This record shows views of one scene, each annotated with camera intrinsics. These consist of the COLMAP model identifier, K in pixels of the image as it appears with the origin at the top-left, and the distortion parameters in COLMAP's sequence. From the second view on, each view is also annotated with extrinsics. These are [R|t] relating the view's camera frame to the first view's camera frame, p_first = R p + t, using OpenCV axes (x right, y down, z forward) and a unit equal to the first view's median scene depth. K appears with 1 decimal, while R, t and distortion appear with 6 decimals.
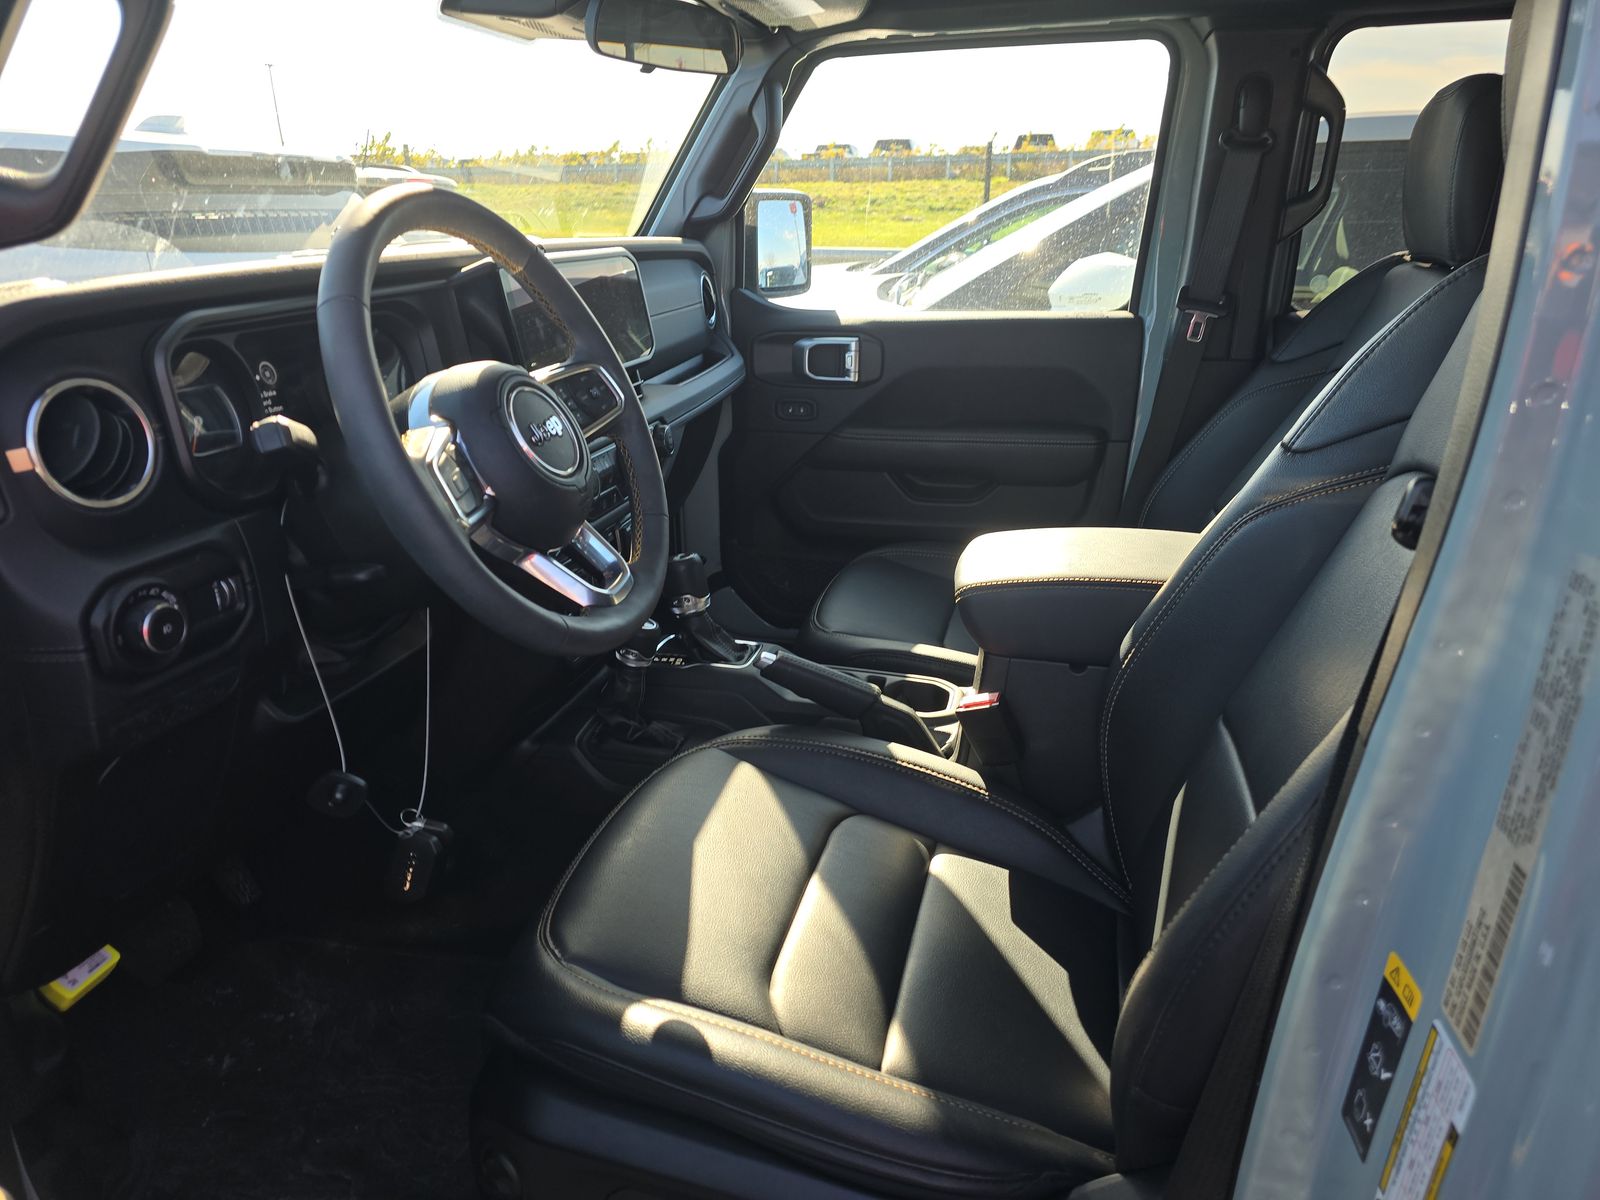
lens RADIAL K [[1075.7, 0, 801.8], [0, 1075.7, 609.7], [0, 0, 1]] dist [0.061524, -0.076589]
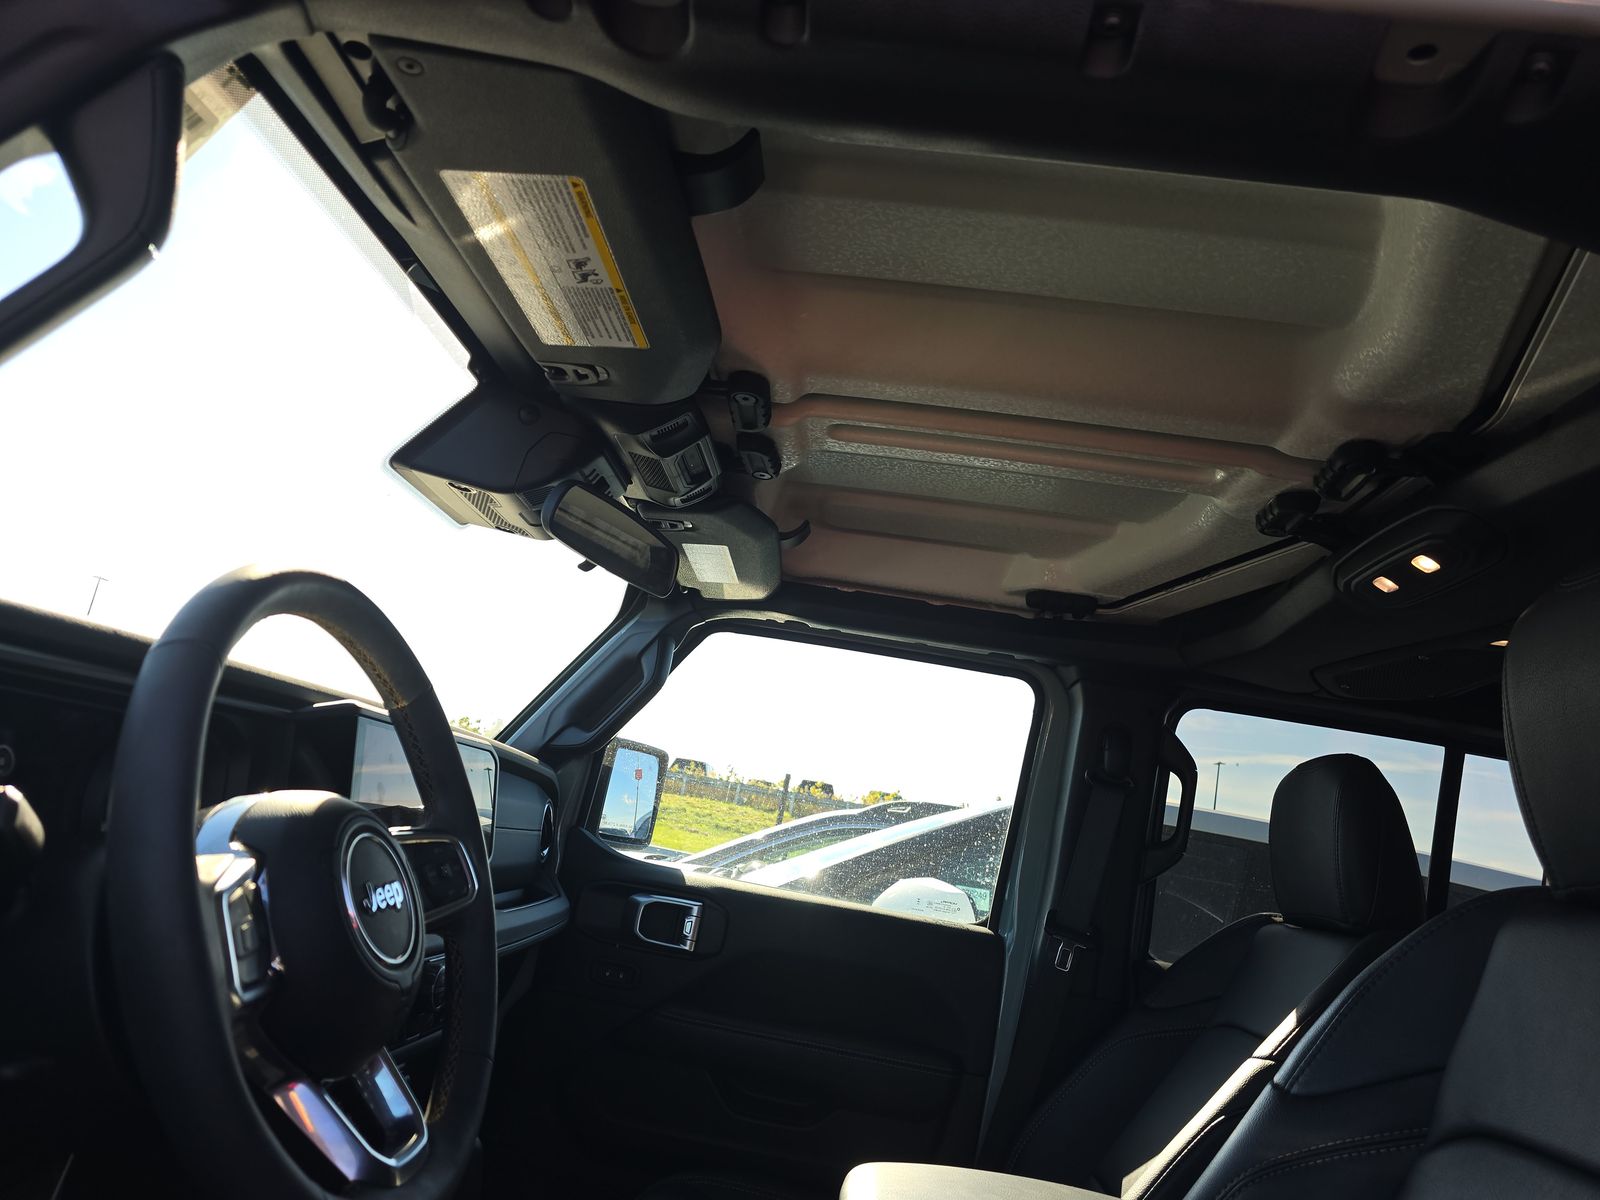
lens RADIAL K [[1075.7, 0, 801.8], [0, 1075.7, 609.7], [0, 0, 1]] dist [0.061524, -0.076589]
pose [[0.963890, 0.221821, 0.147346, -0.059419], [-0.111814, 0.839293, -0.532057, 0.013661], [-0.241688, 0.496369, 0.833789, 0.119626]]
